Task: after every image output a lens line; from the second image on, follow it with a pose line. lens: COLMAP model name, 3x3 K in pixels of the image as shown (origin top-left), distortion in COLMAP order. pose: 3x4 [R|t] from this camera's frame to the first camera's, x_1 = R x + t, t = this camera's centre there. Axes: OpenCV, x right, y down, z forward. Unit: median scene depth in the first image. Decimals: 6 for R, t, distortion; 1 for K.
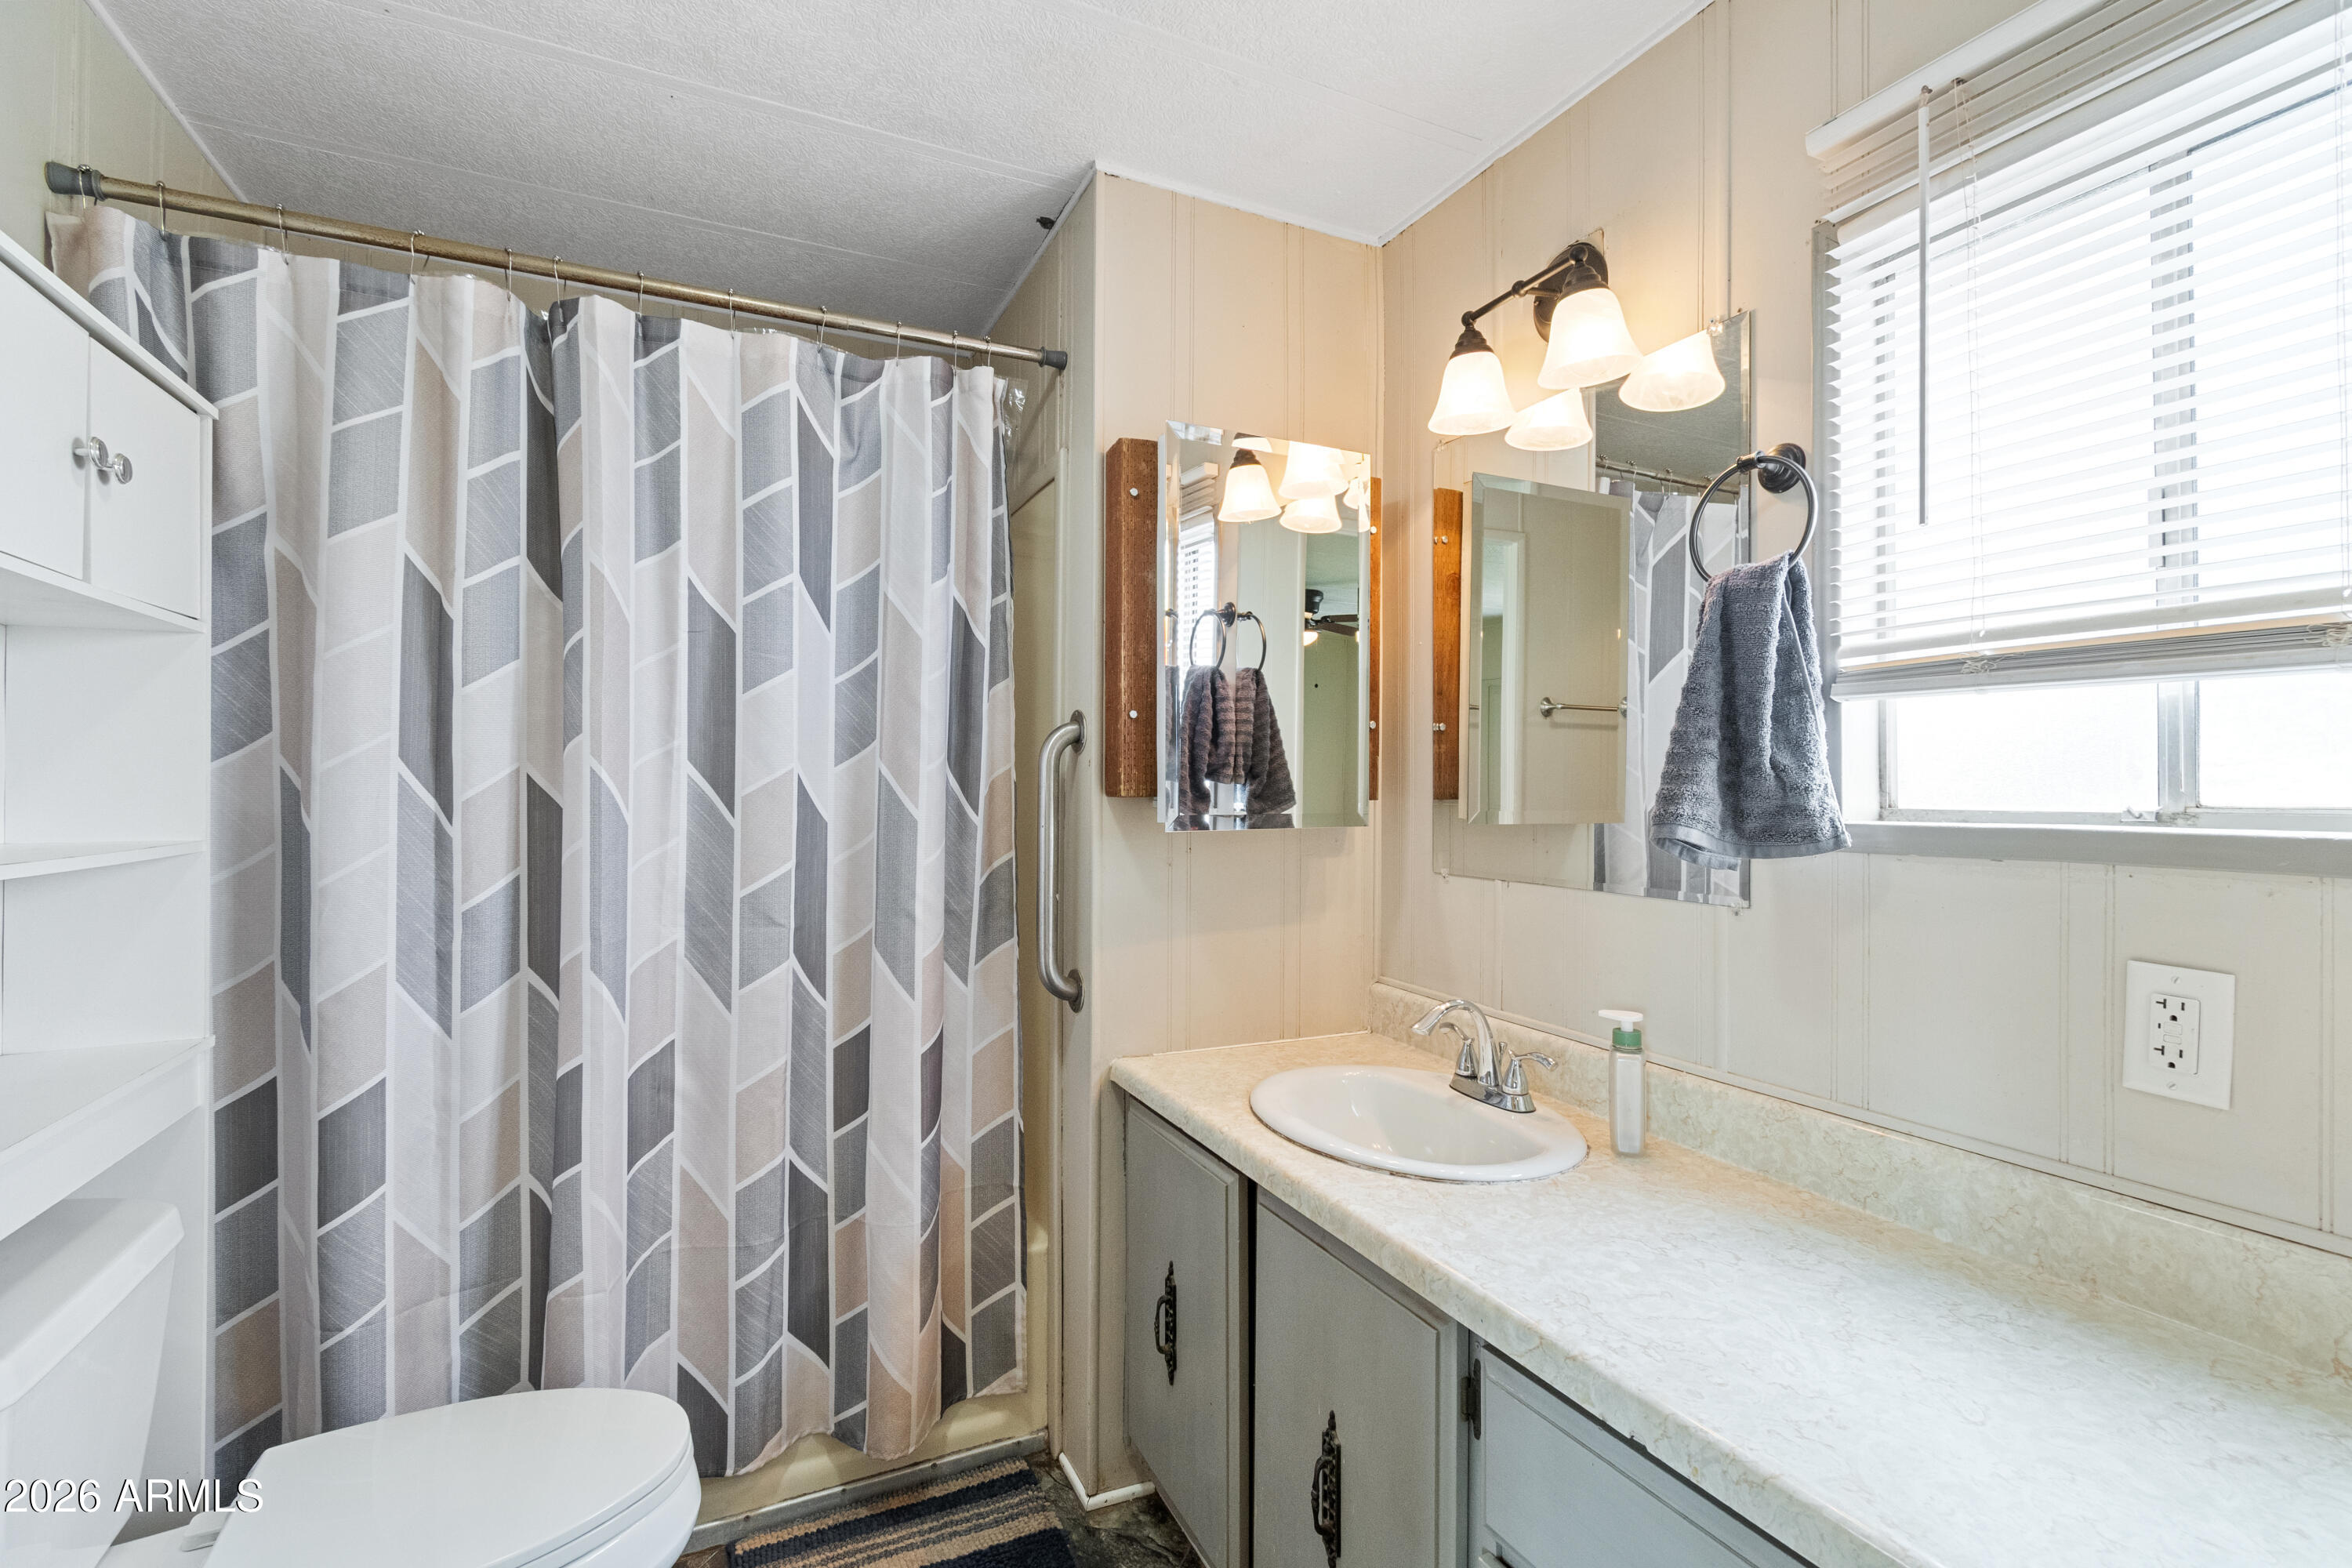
lens RADIAL K [[1047.5, 0, 1180.1], [0, 1047.5, 782.2], [0, 0, 1]] dist [0.001516, -0.001277]
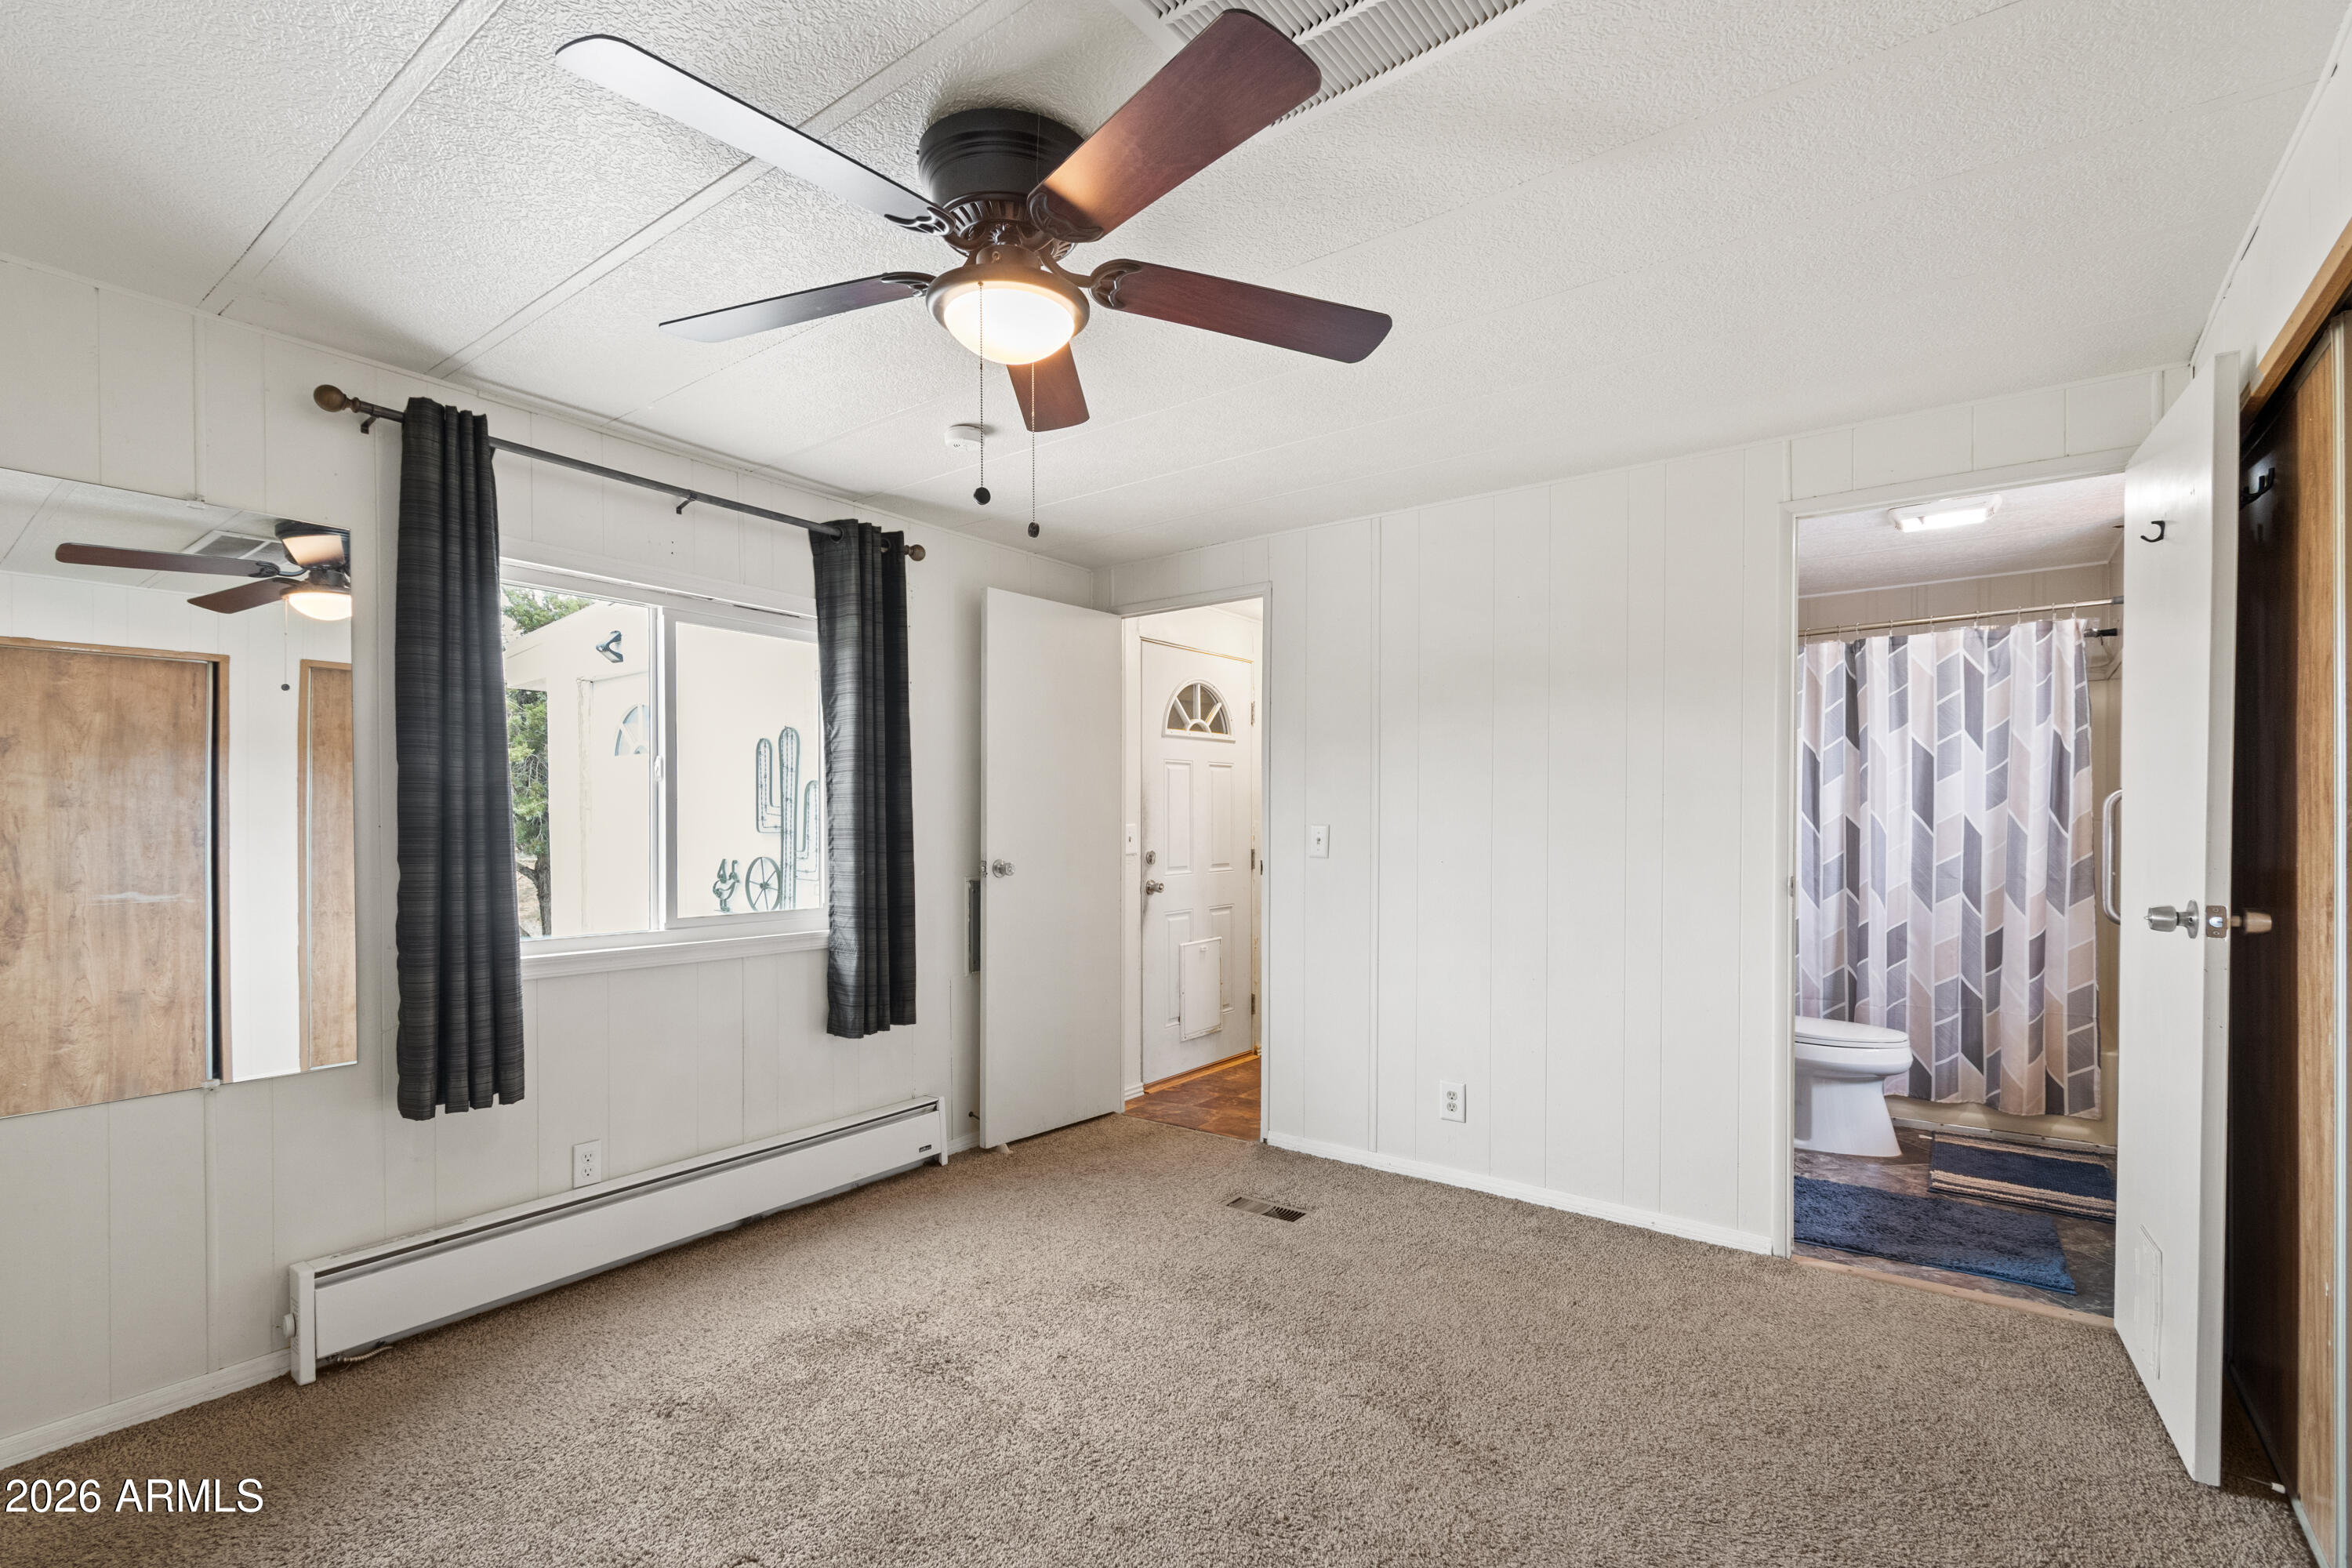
lens RADIAL K [[1047.5, 0, 1153.5], [0, 1047.5, 828.2], [0, 0, 1]] dist [0.001516, -0.001277]
pose [[0.449752, 0.002157, -0.893151, 0.925315], [0.009394, 0.999930, 0.007145, -0.011704], [0.893104, -0.011604, 0.449700, -1.697067]]
